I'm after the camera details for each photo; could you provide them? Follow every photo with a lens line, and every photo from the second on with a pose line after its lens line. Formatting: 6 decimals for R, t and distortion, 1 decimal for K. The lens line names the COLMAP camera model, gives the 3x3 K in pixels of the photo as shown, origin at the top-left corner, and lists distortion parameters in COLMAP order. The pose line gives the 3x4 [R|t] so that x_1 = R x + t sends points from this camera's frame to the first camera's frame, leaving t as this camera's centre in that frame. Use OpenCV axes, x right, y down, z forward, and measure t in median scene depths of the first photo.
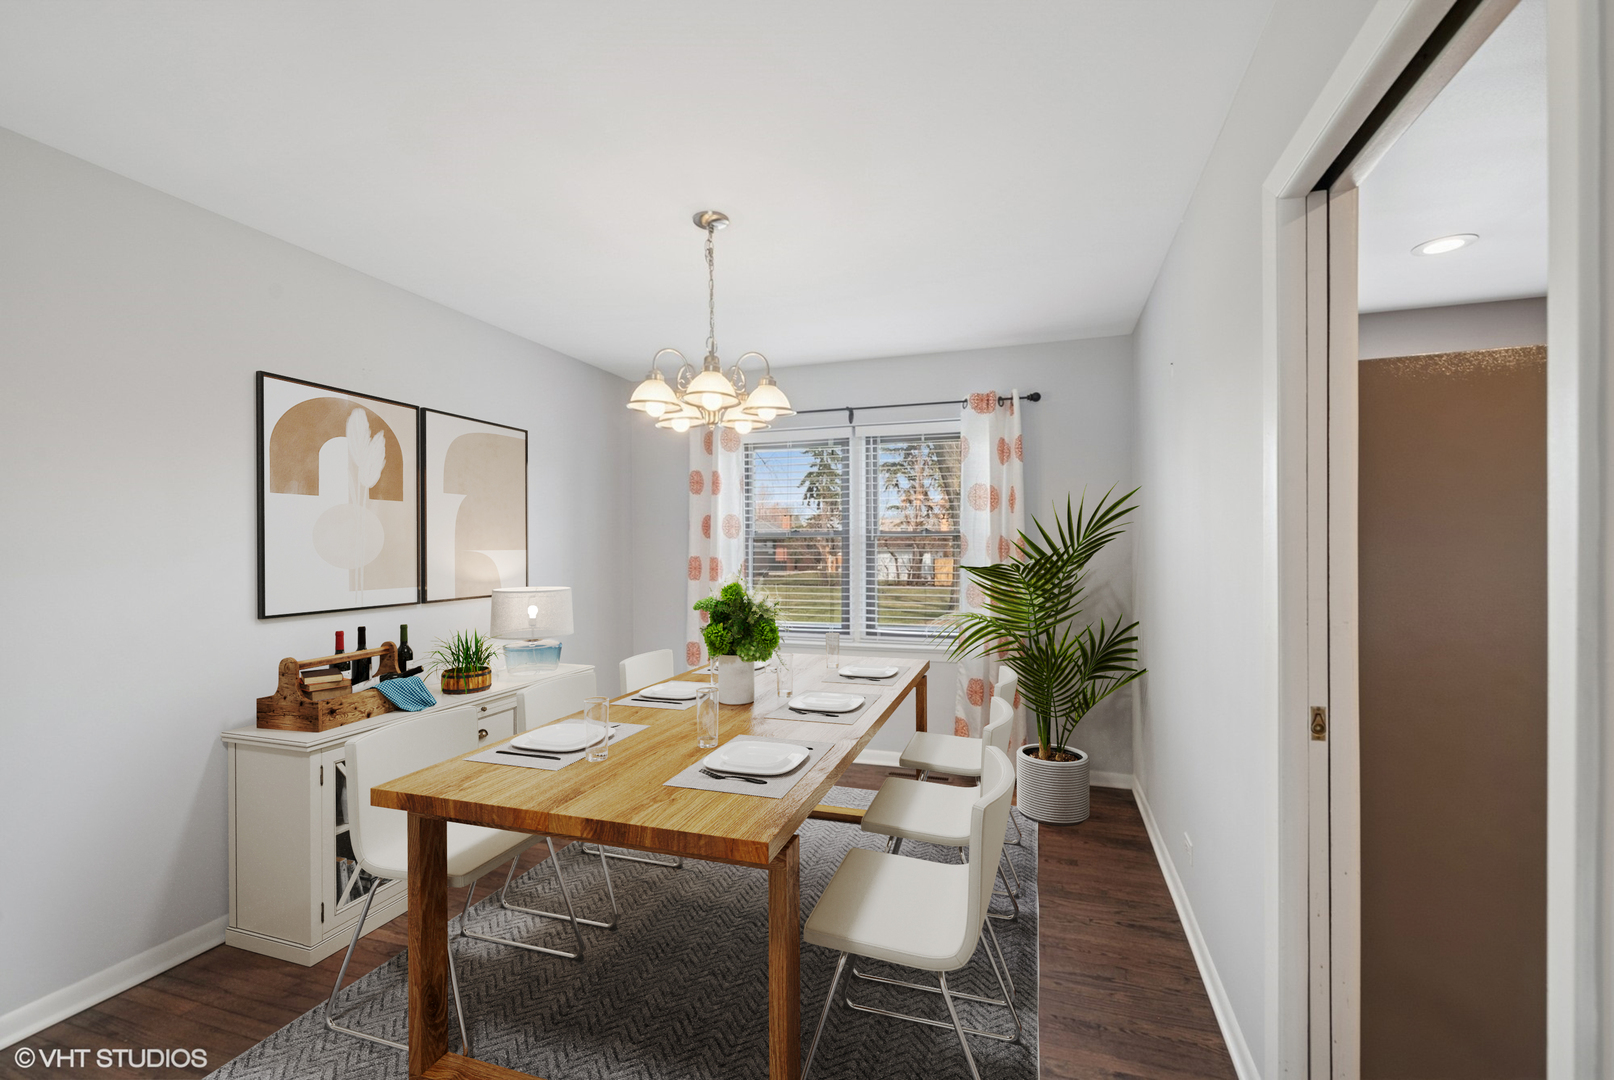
lens RADIAL K [[693.2, 0, 810.5], [0, 693.2, 545.3], [0, 0, 1]] dist [0.000647, 0.000018]
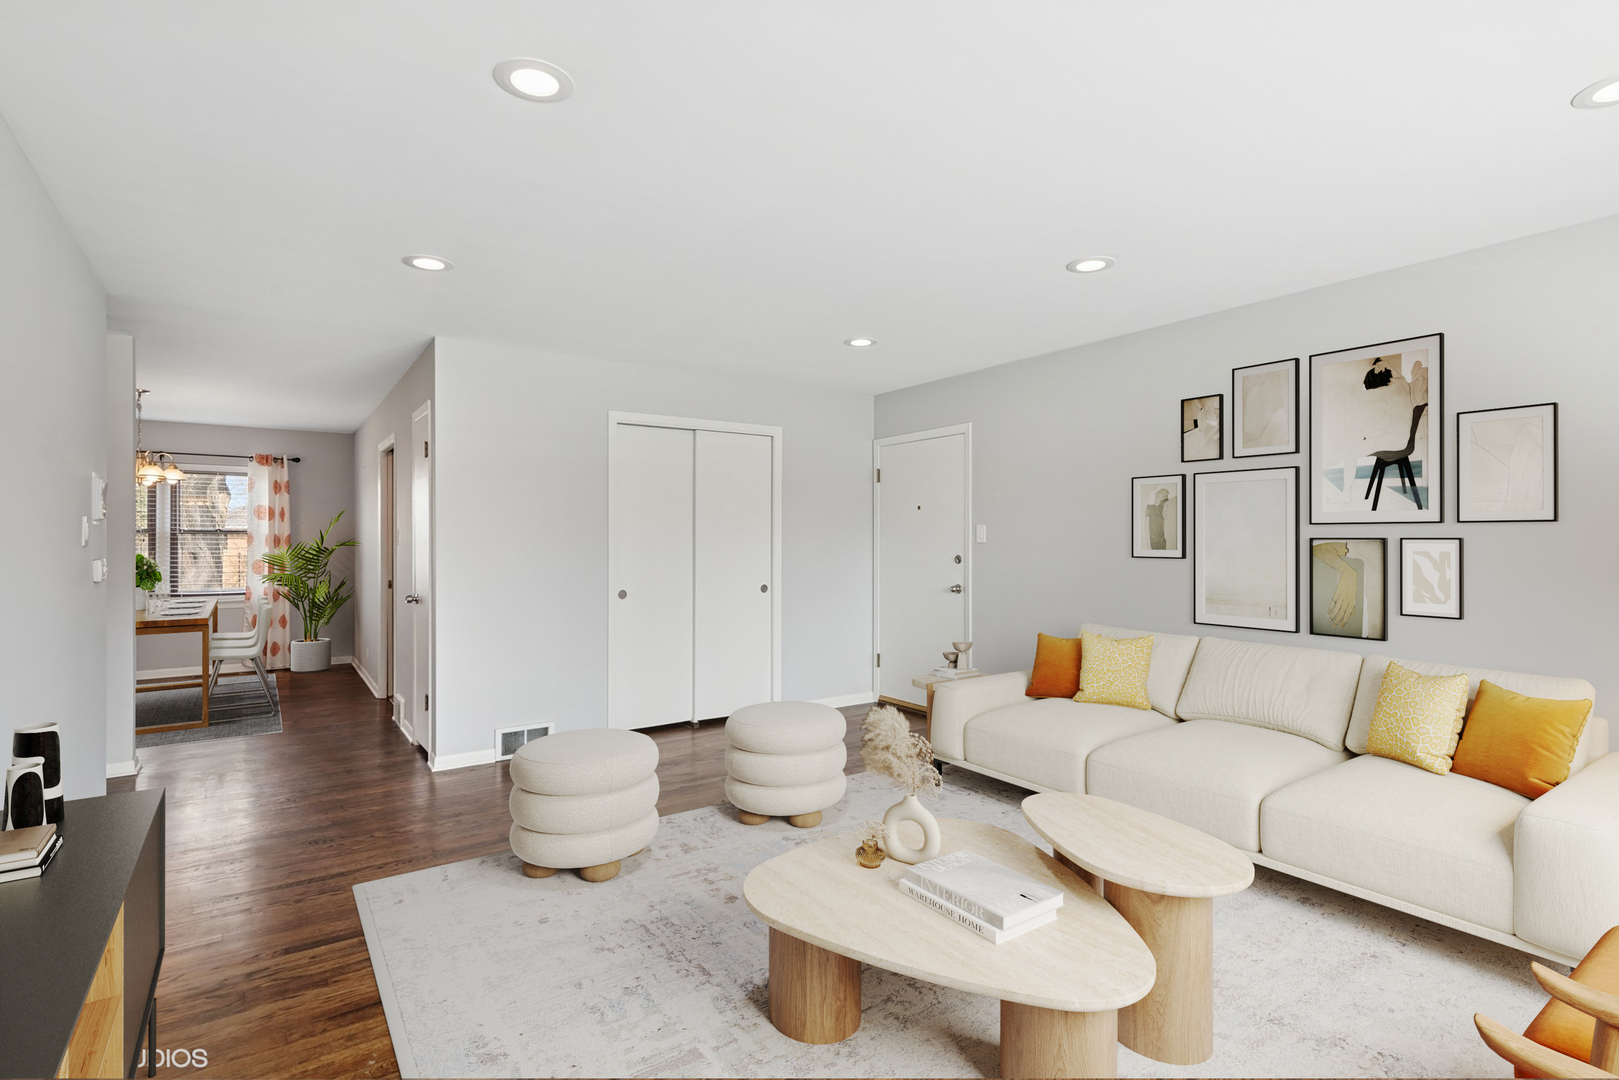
lens RADIAL K [[788.6, 0, 811.6], [0, 788.6, 539.8], [0, 0, 1]] dist [0.003265, 0.000296]
pose [[0.594973, 0.009148, 0.803694, -0.551976], [-0.007489, 0.999955, -0.005838, 0.002450], [-0.803711, -0.002545, 0.595015, -1.361963]]
